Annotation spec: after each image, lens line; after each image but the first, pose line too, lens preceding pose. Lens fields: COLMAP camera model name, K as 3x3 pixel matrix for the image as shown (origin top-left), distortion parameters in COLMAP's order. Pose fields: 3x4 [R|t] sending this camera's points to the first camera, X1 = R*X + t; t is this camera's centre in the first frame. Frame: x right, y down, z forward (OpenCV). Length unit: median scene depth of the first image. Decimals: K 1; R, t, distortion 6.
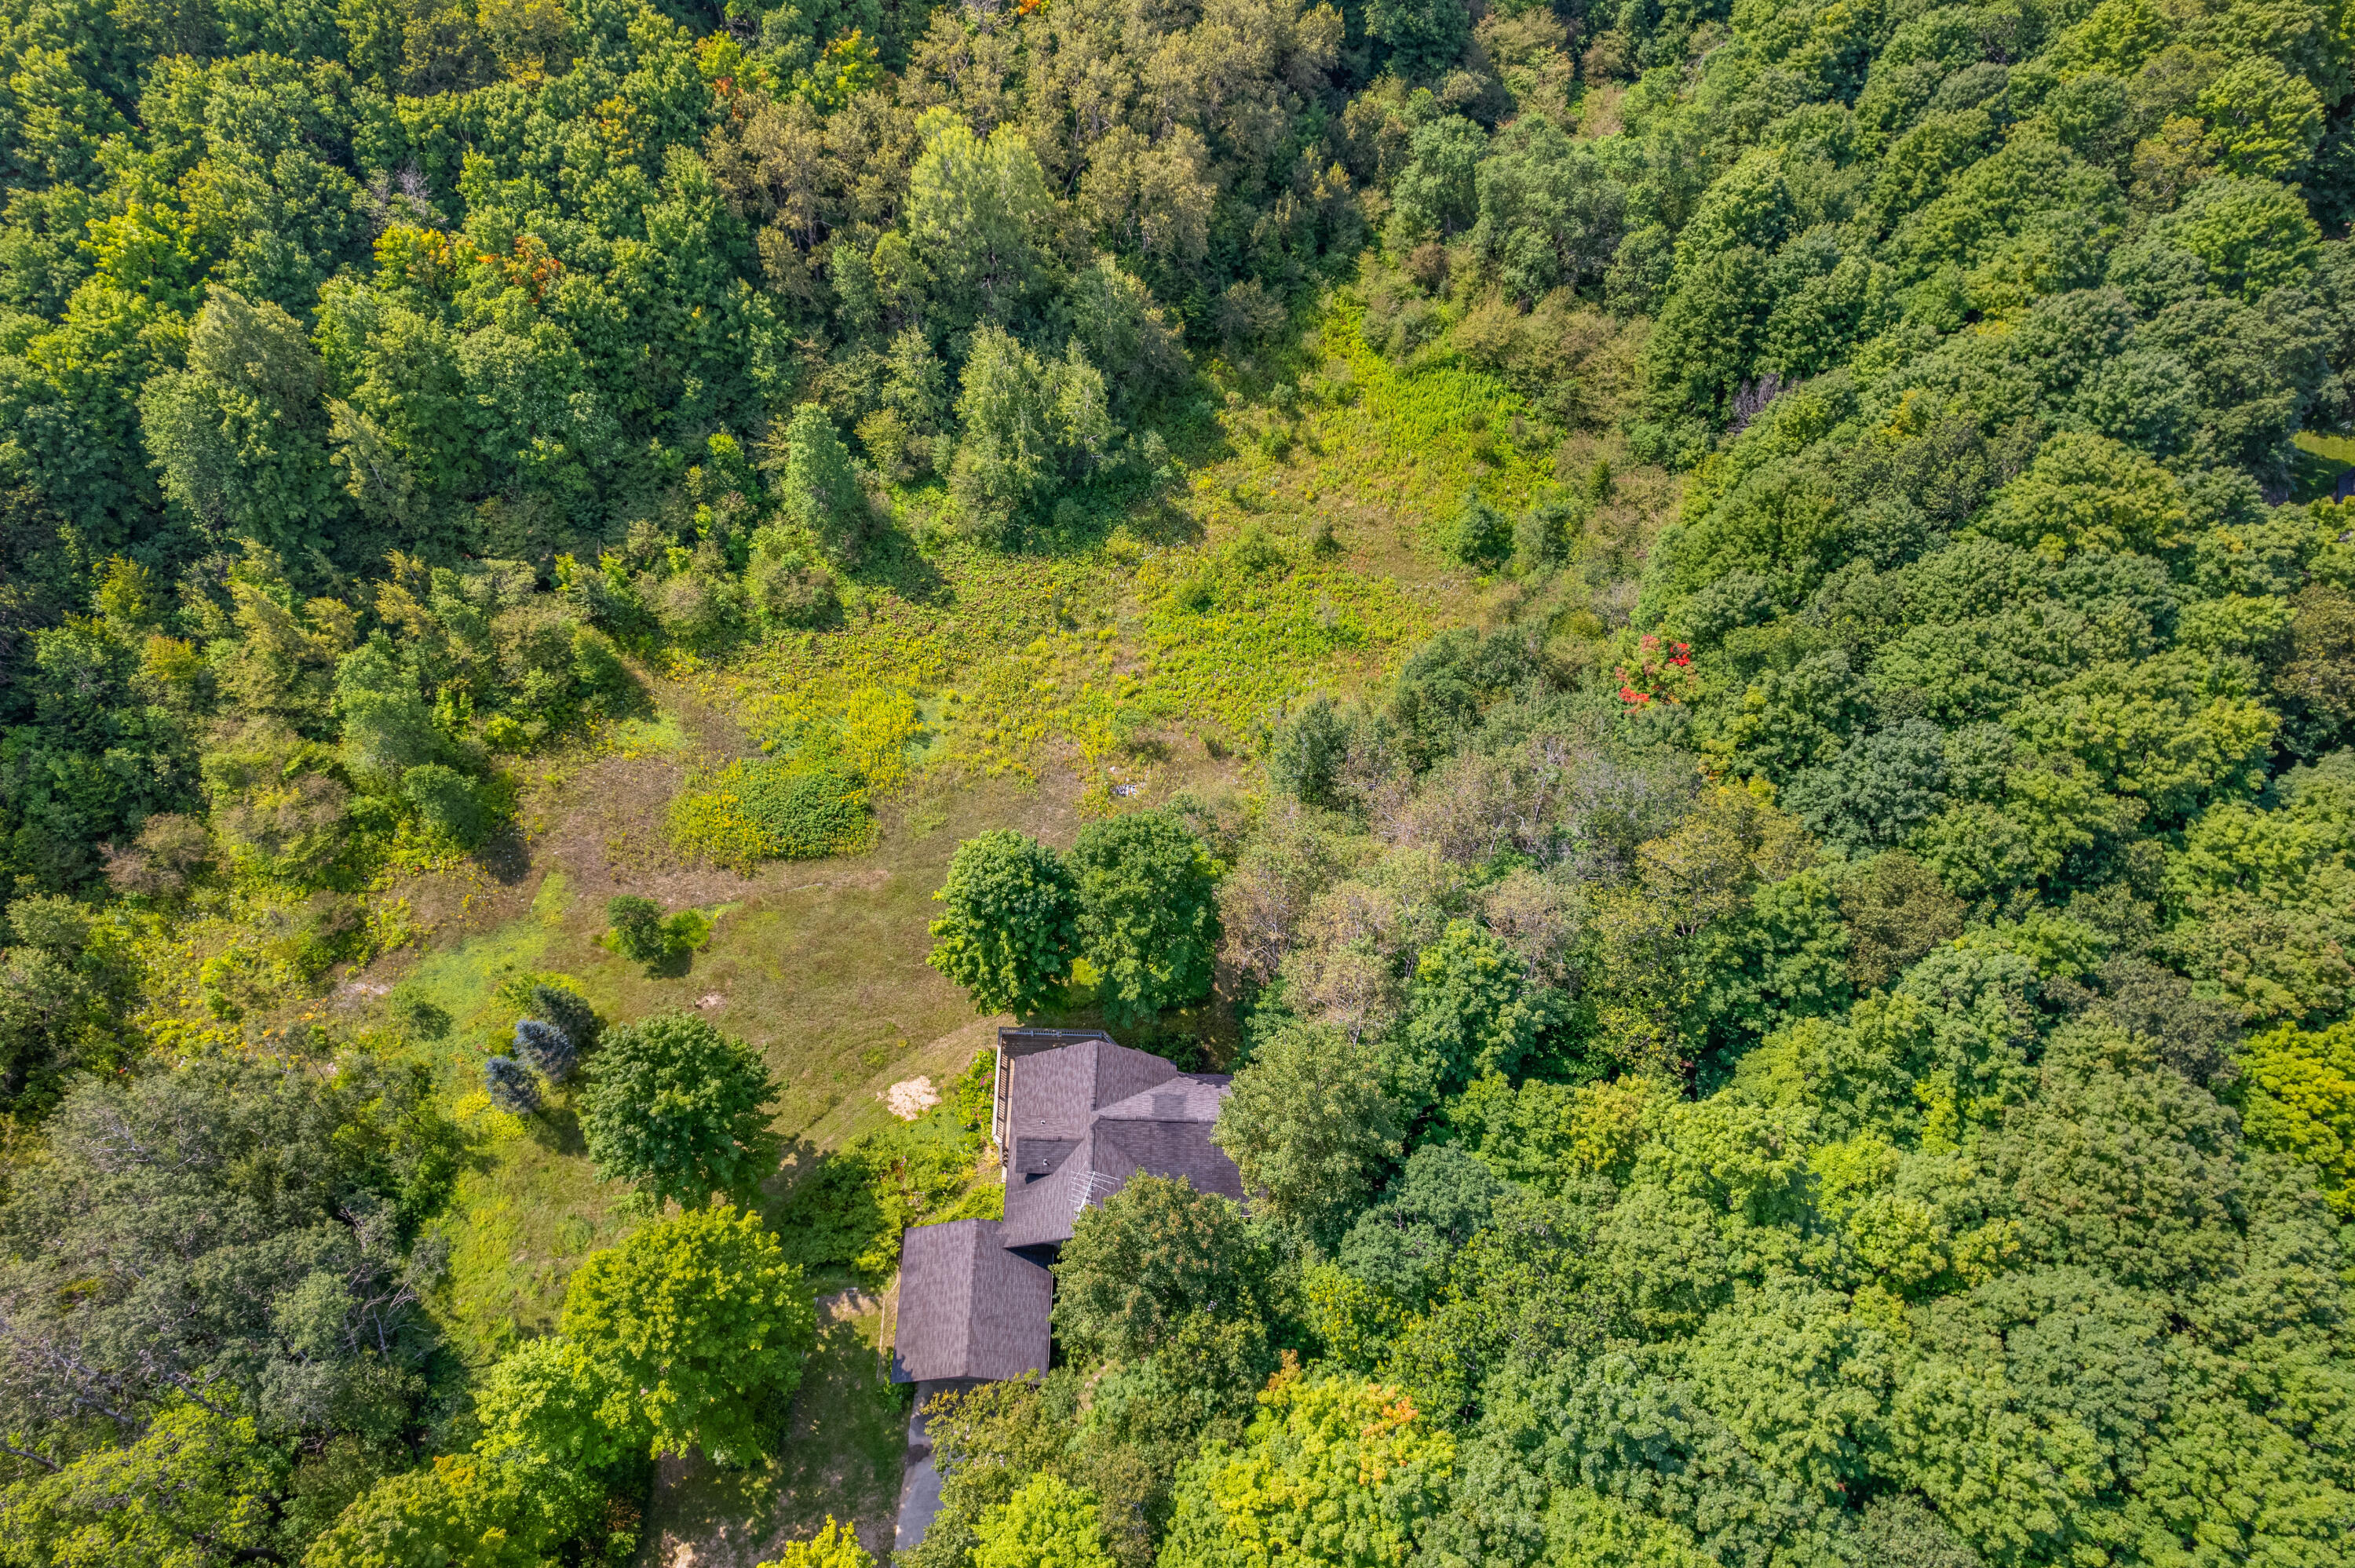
lens RADIAL K [[1501.5, 0, 1184.3], [0, 1501.5, 770.5], [0, 0, 1]] dist [-0.073340, 0.067732]
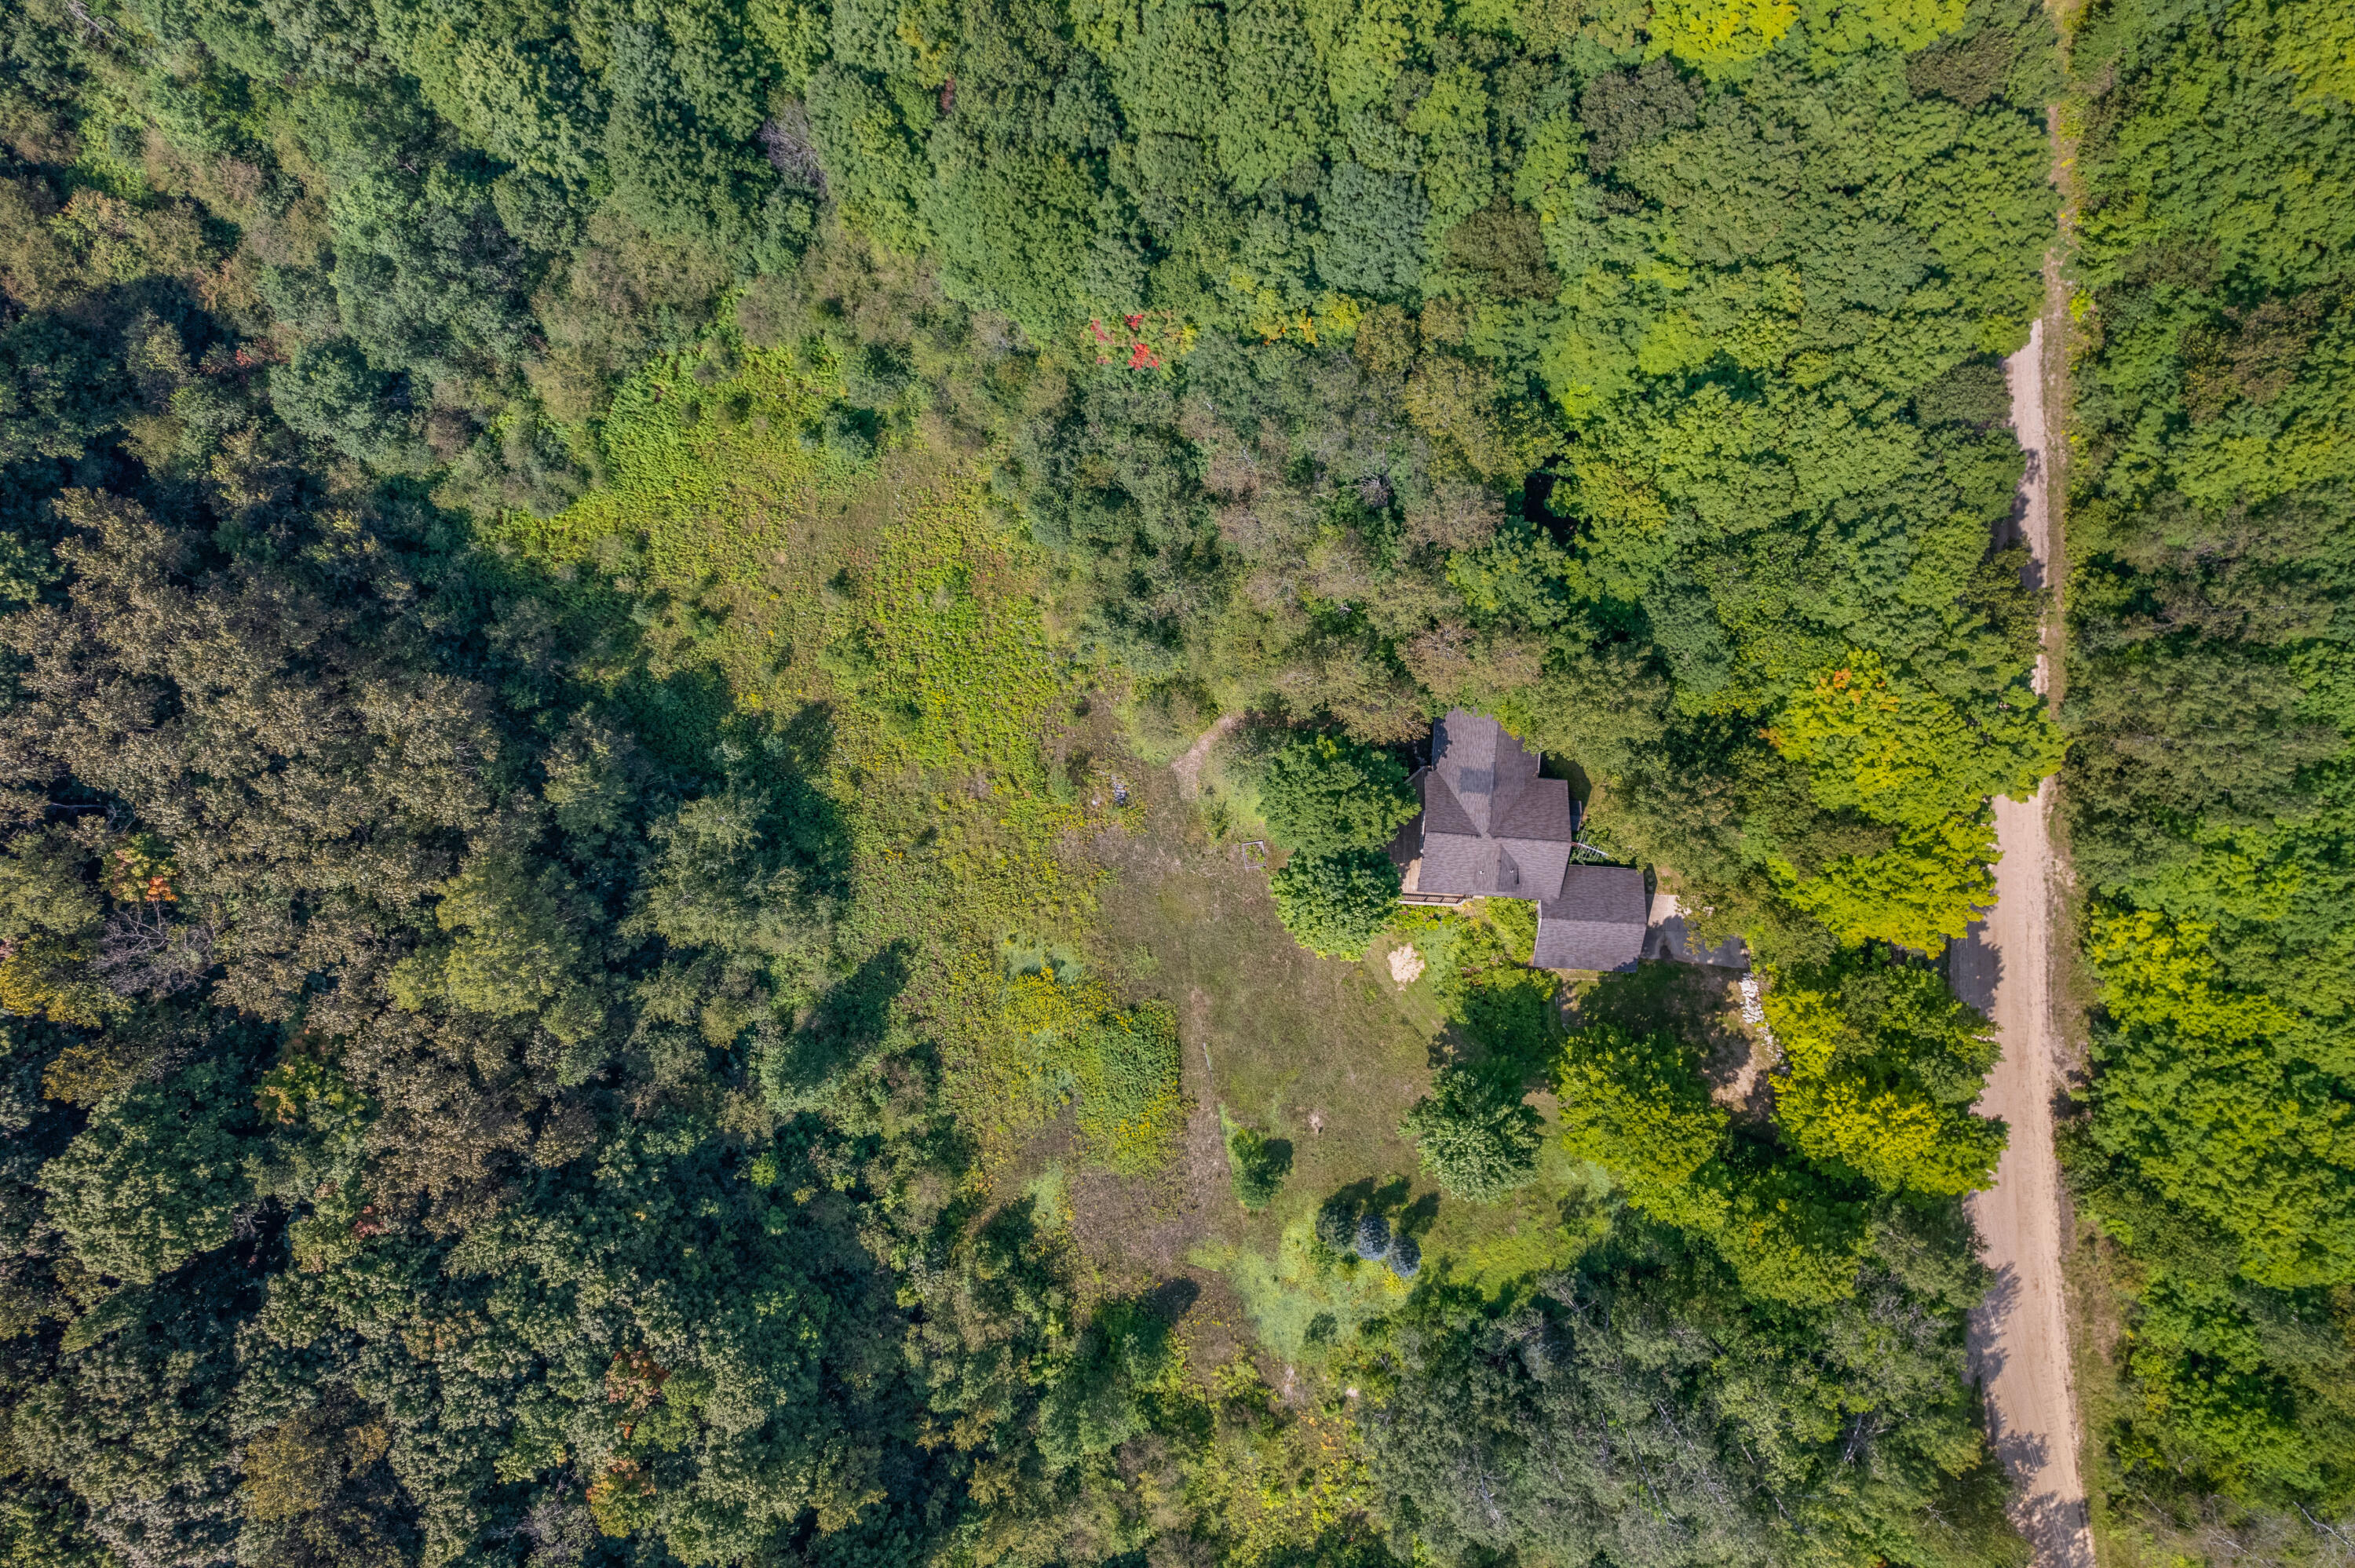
lens RADIAL K [[1501.5, 0, 1184.3], [0, 1501.5, 770.5], [0, 0, 1]] dist [-0.073340, 0.067732]
pose [[0.060064, -0.996177, -0.063426, 0.050288], [0.835897, 0.015467, 0.548668, -0.548251], [-0.545590, -0.085973, 0.833631, 0.006694]]
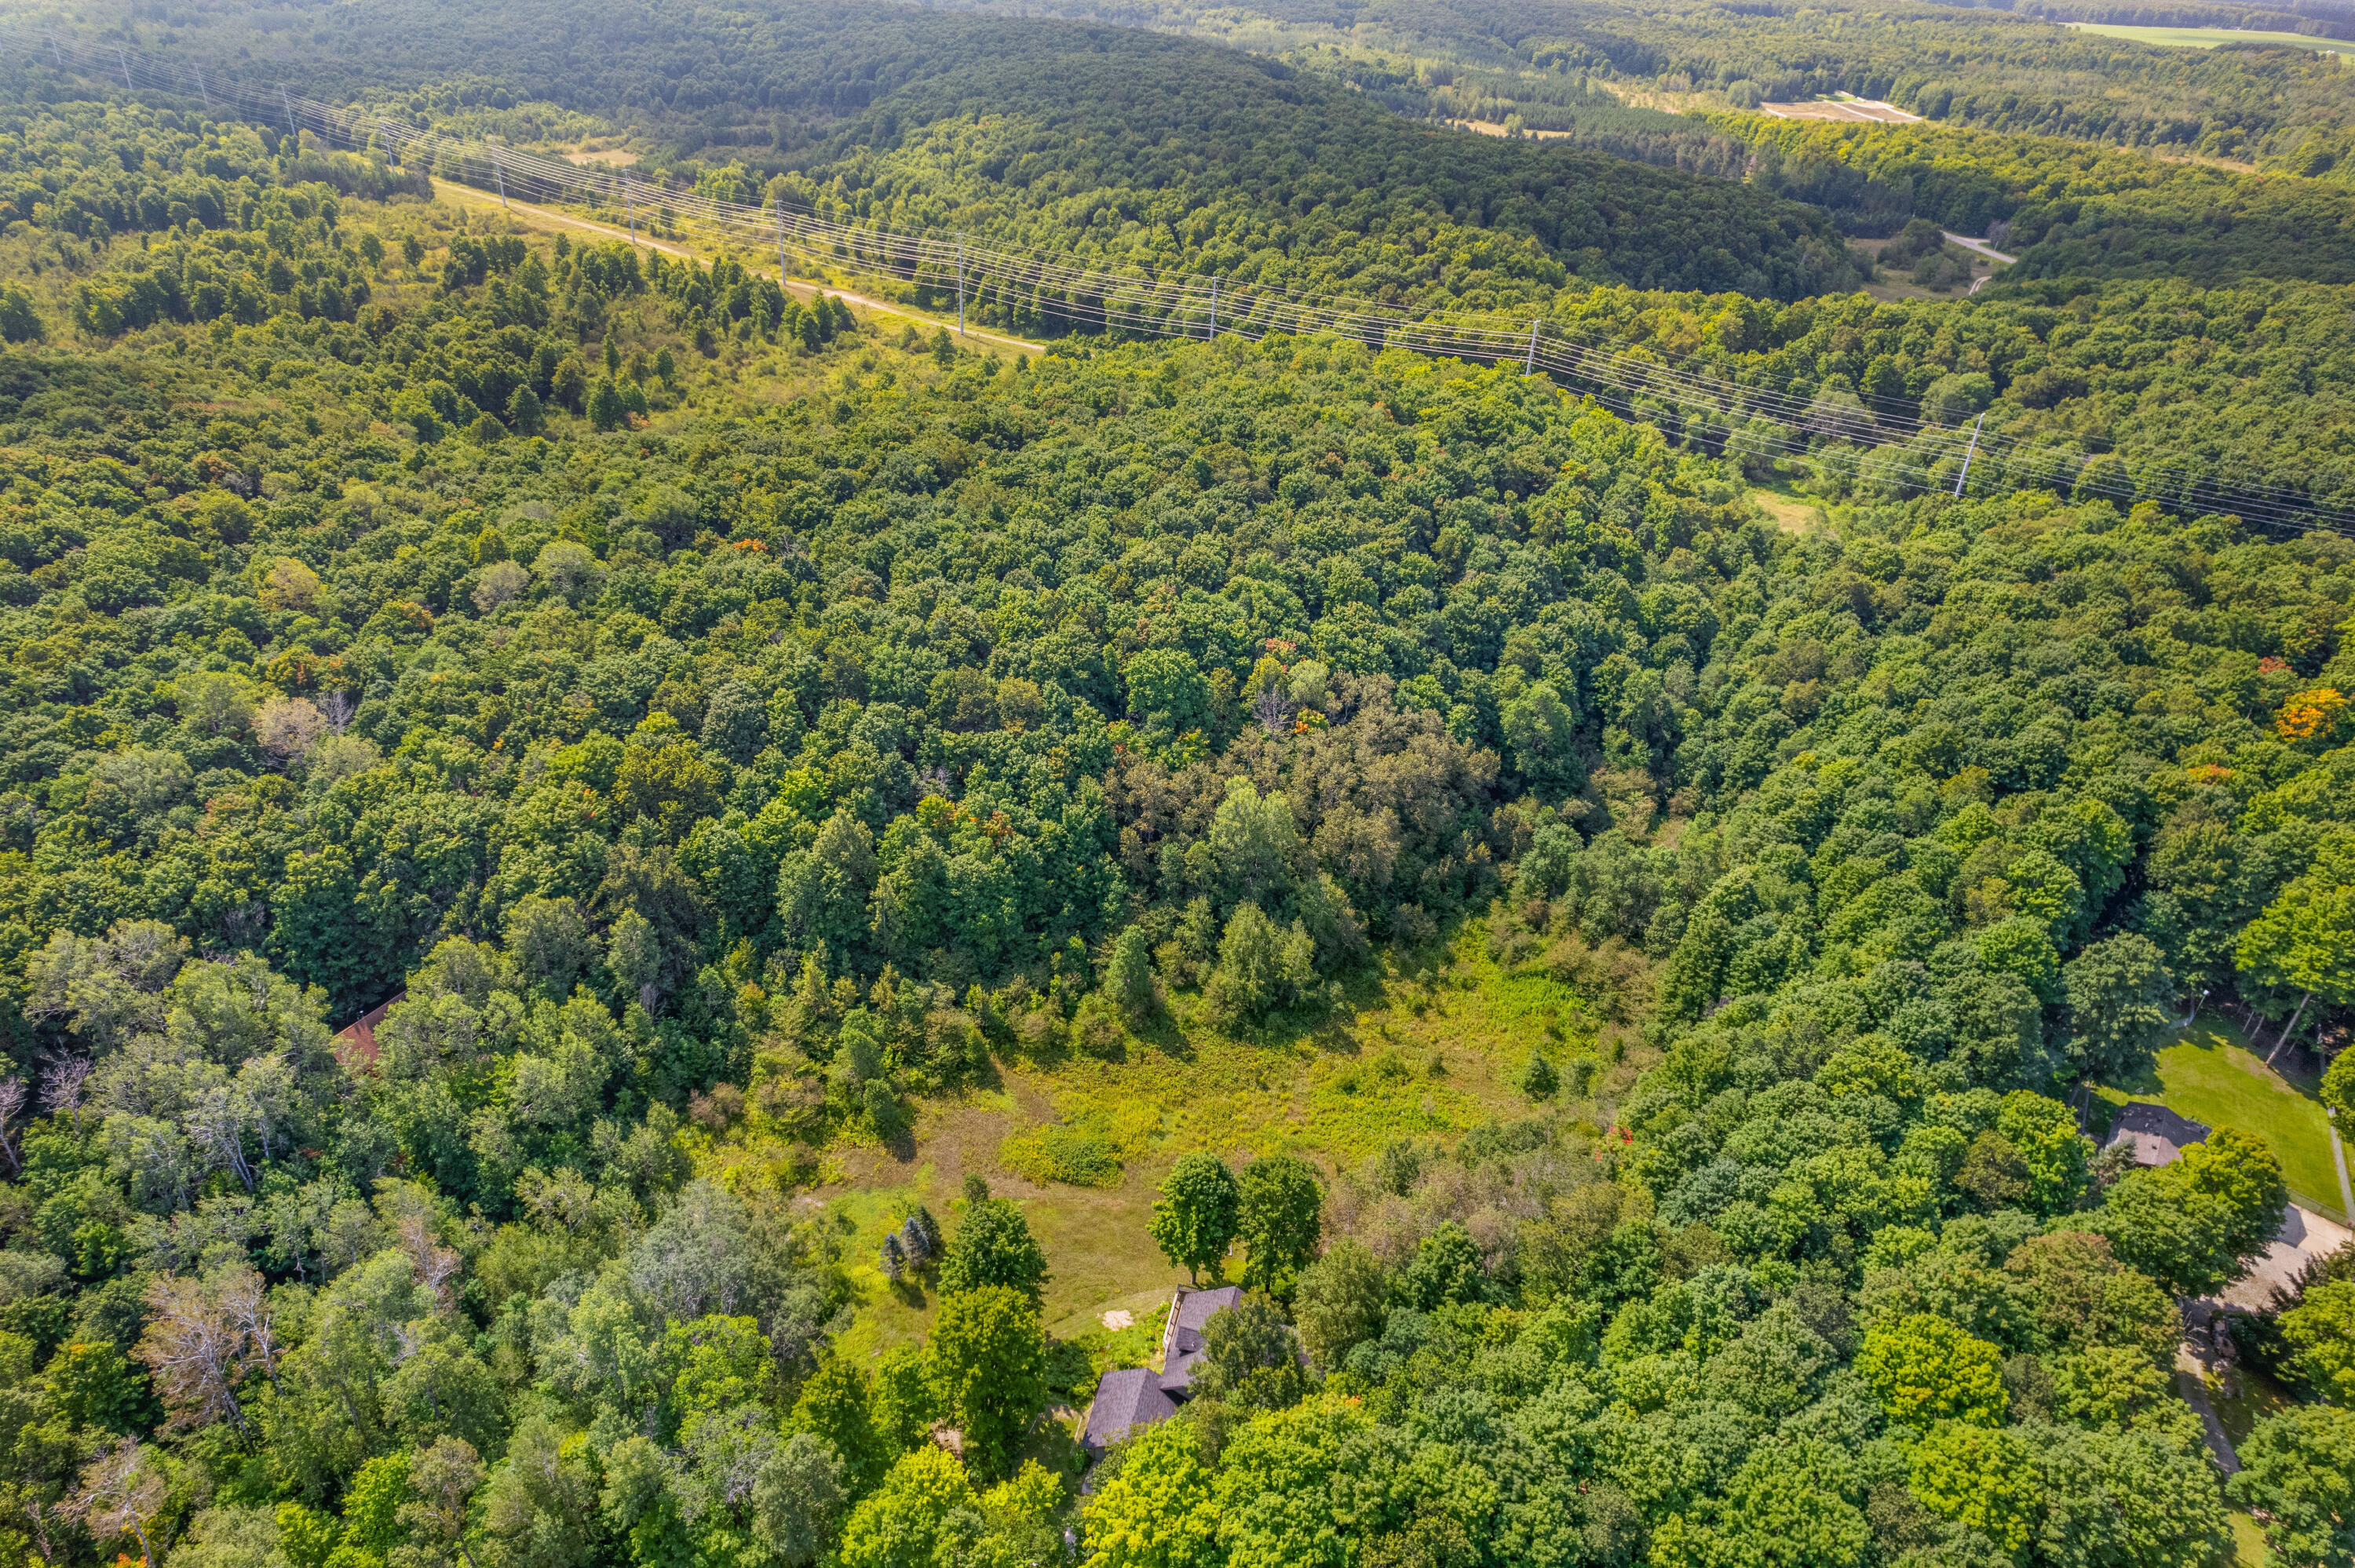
lens RADIAL K [[1501.5, 0, 1184.3], [0, 1501.5, 770.5], [0, 0, 1]] dist [-0.073340, 0.067732]
pose [[0.974935, 0.127215, -0.182533, 0.088316], [-0.192376, 0.894148, -0.404340, 0.261648], [0.111774, 0.429320, 0.896209, -0.568664]]
